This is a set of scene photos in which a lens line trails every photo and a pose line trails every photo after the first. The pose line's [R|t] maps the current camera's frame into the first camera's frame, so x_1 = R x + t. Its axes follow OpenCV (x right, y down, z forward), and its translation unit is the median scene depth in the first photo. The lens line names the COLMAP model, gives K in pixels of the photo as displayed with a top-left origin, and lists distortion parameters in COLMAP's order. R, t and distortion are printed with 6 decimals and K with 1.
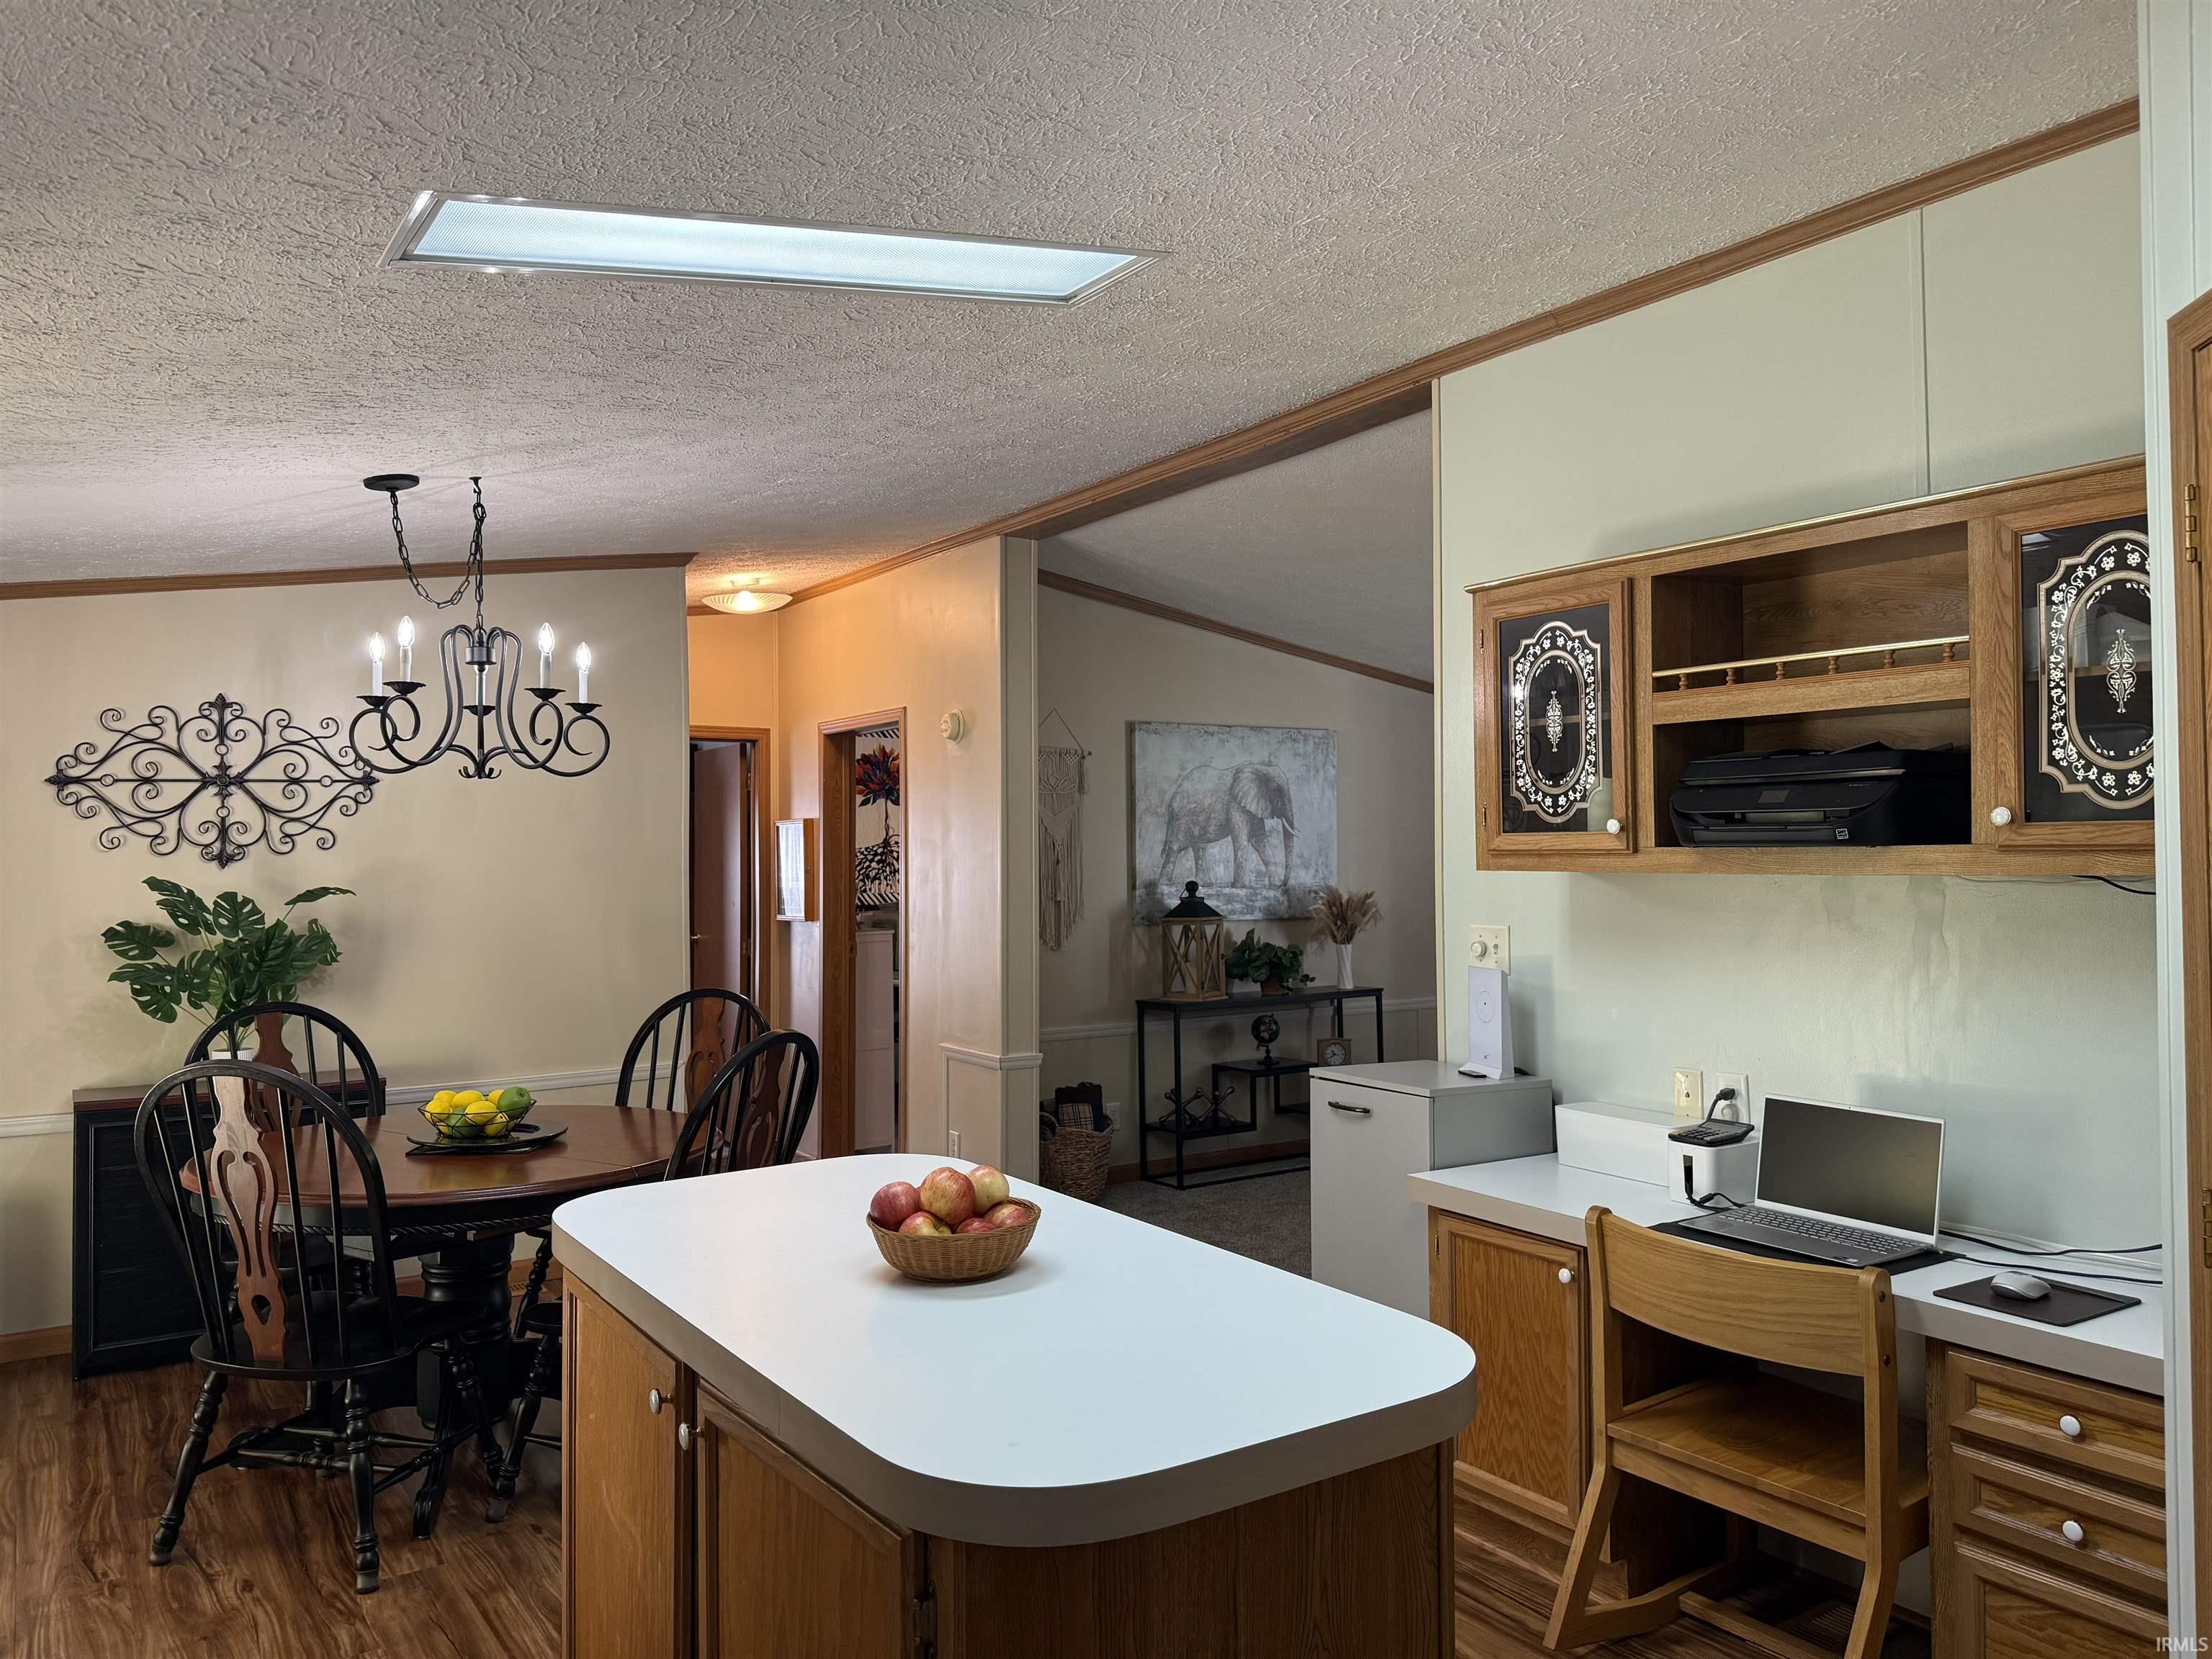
lens RADIAL K [[1553.7, 0, 1101.2], [0, 1553.7, 831.2], [0, 0, 1]] dist [0.073733, -0.093042]
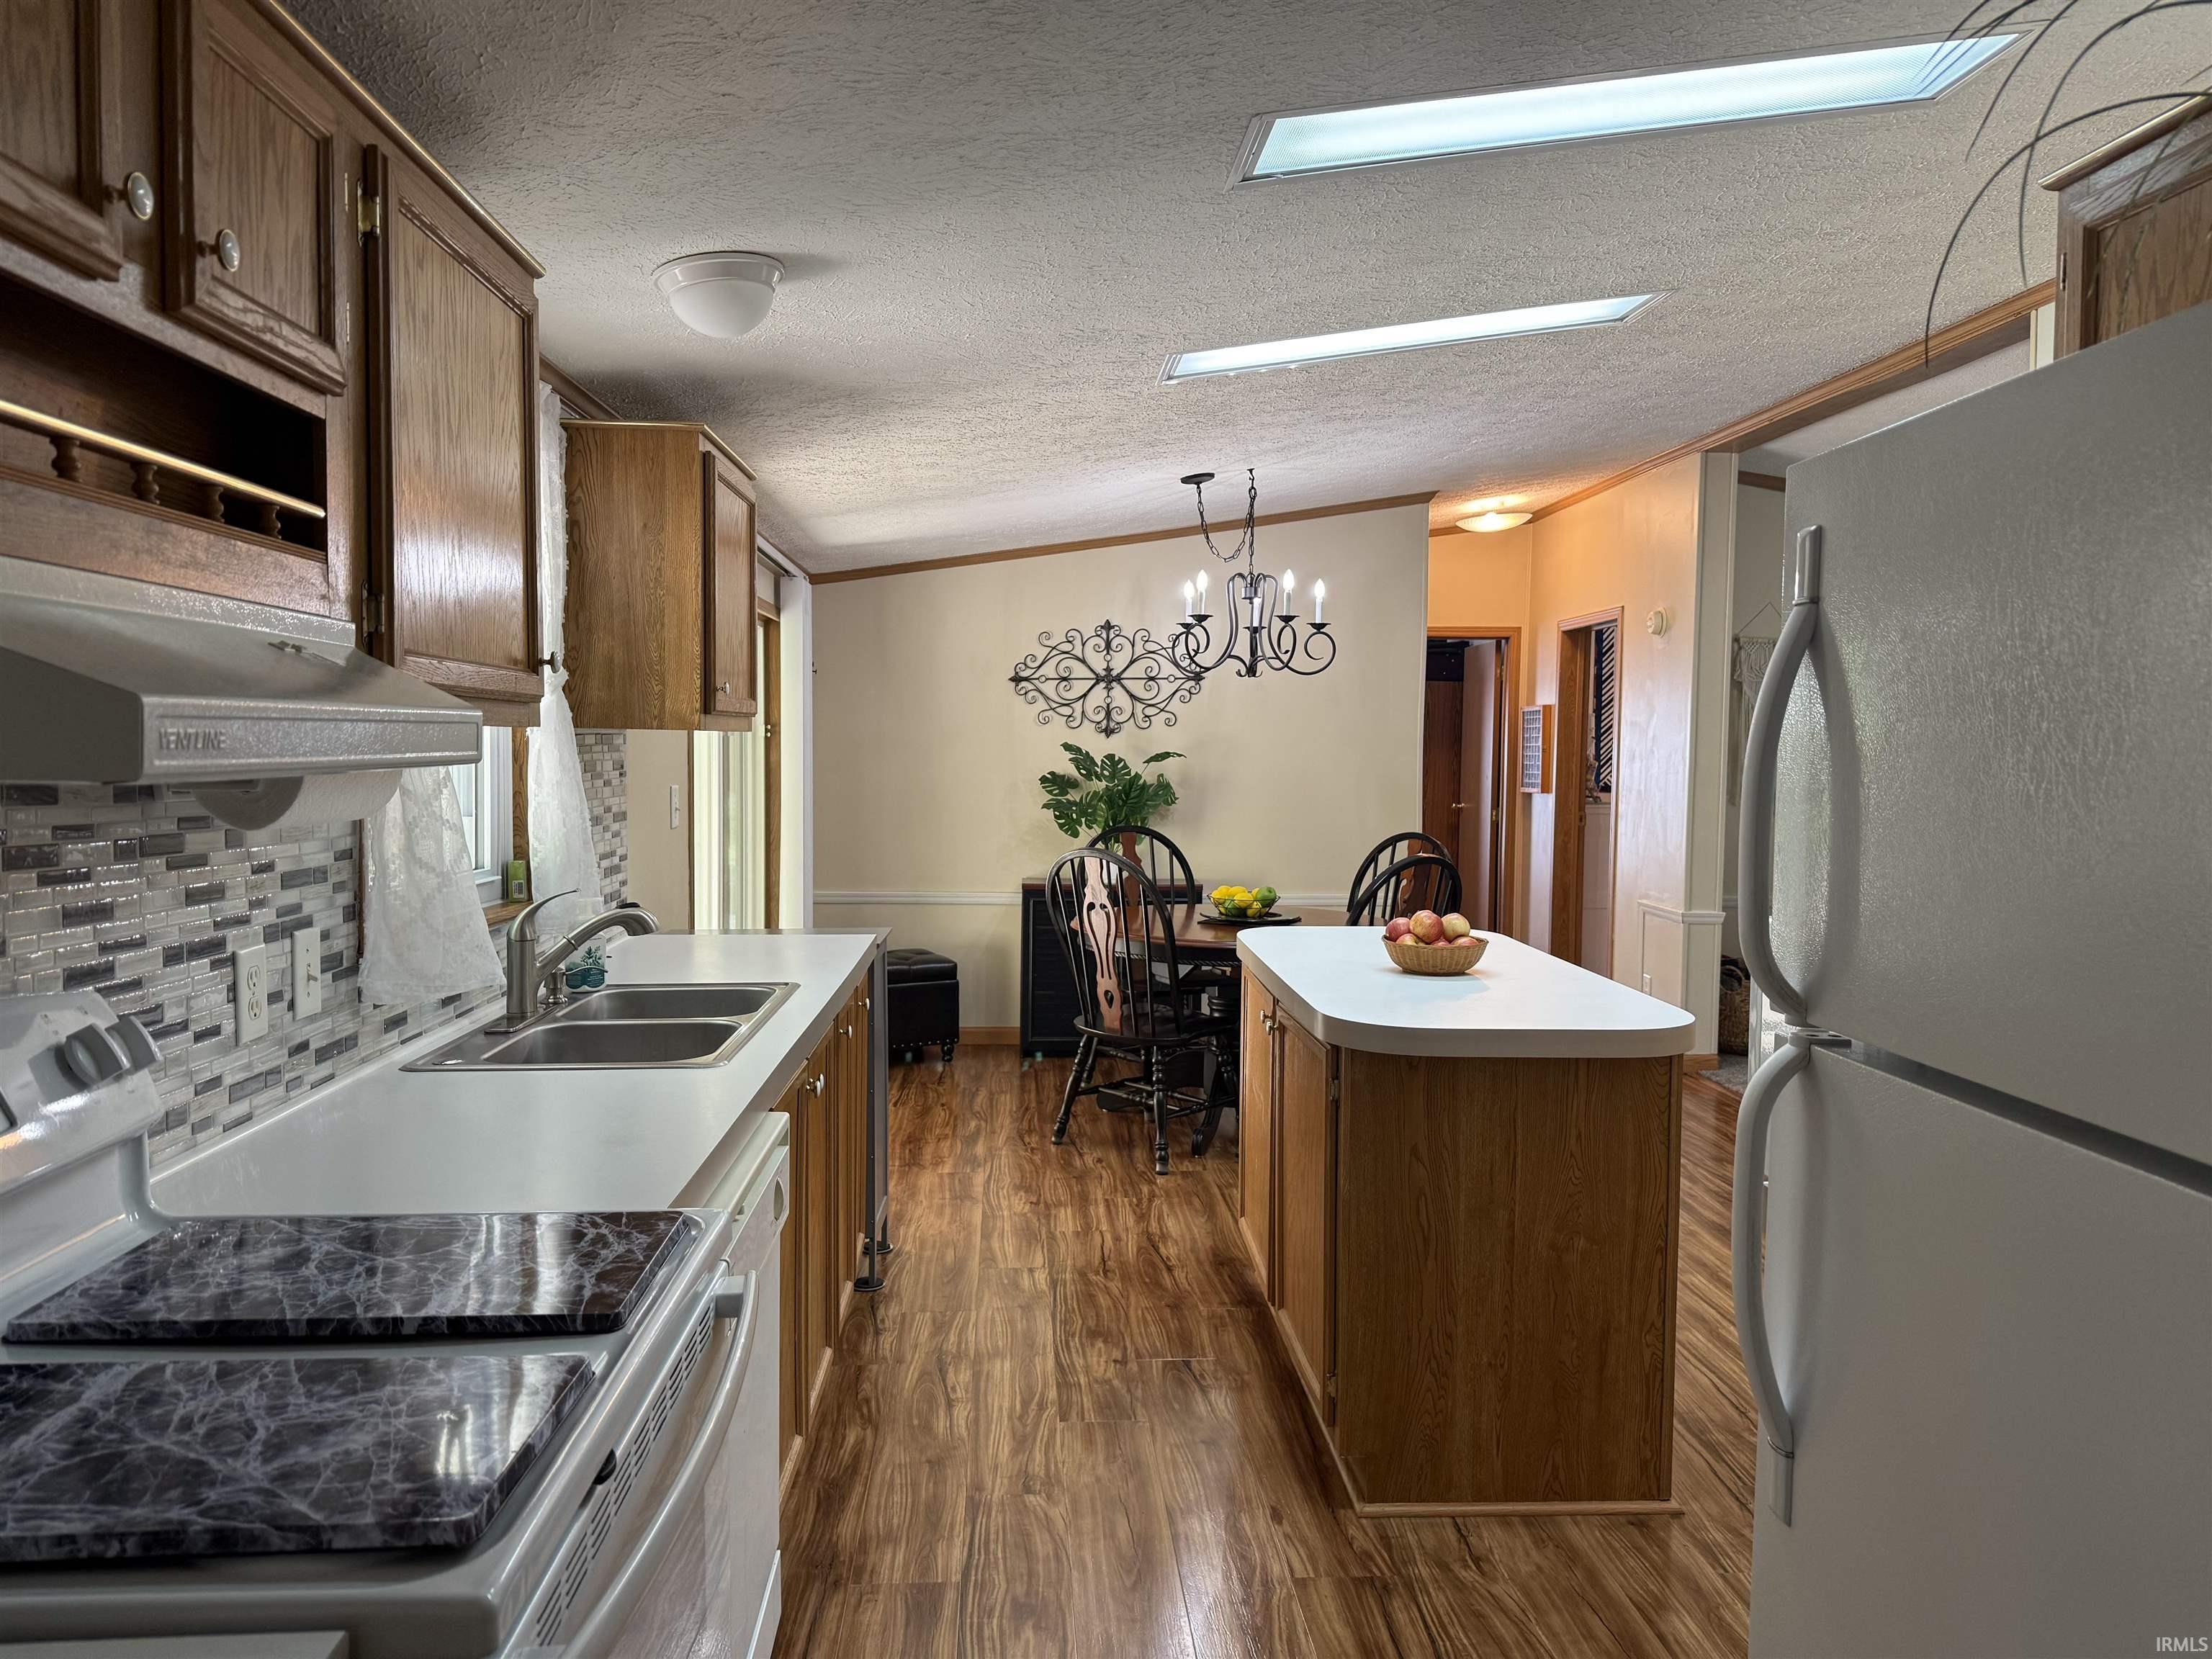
lens RADIAL K [[1553.7, 0, 1098.7], [0, 1553.7, 842.6], [0, 0, 1]] dist [0.073733, -0.093042]
pose [[0.855748, 0.049586, -0.515012, 0.209191], [-0.007834, 0.996525, 0.082928, 0.000361], [0.517334, -0.066931, 0.853162, -0.281157]]
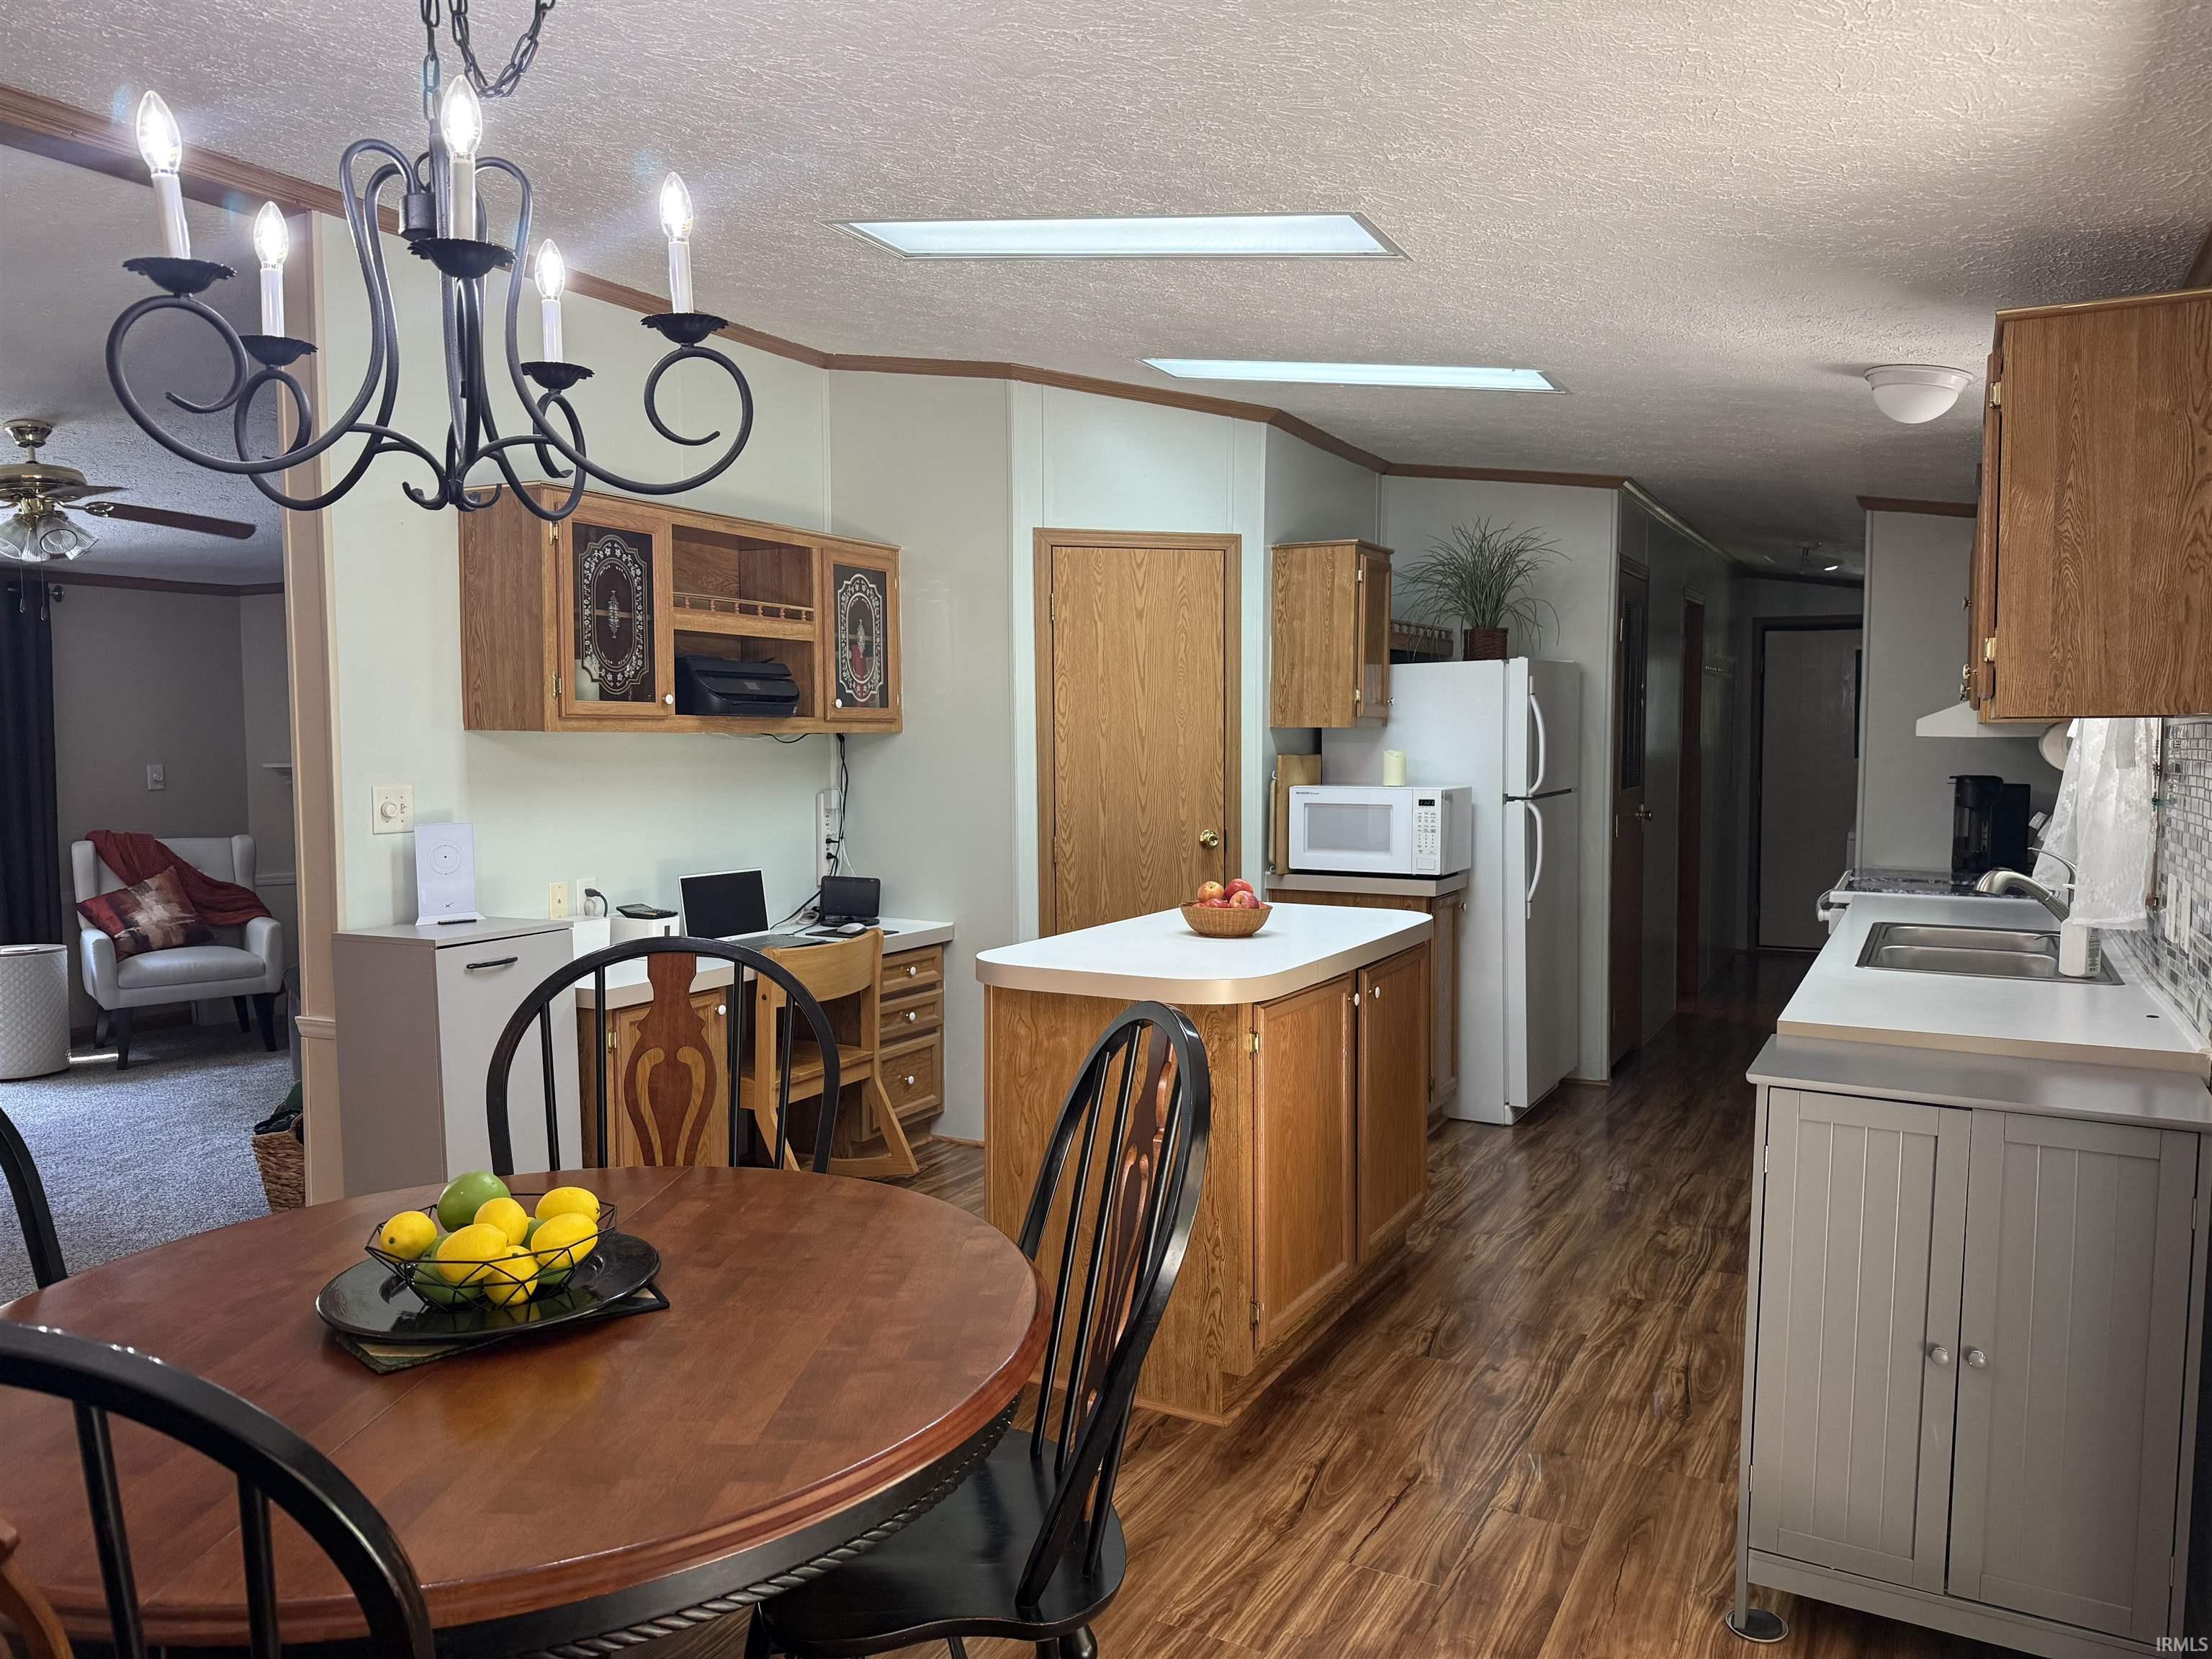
lens RADIAL K [[1553.7, 0, 1123.8], [0, 1553.7, 828.1], [0, 0, 1]] dist [0.073733, -0.093042]
pose [[-0.471051, -0.050183, 0.880677, -0.756295], [-0.010073, 0.998621, 0.051516, 0.024554], [-0.882048, 0.015395, -0.470907, 0.900310]]
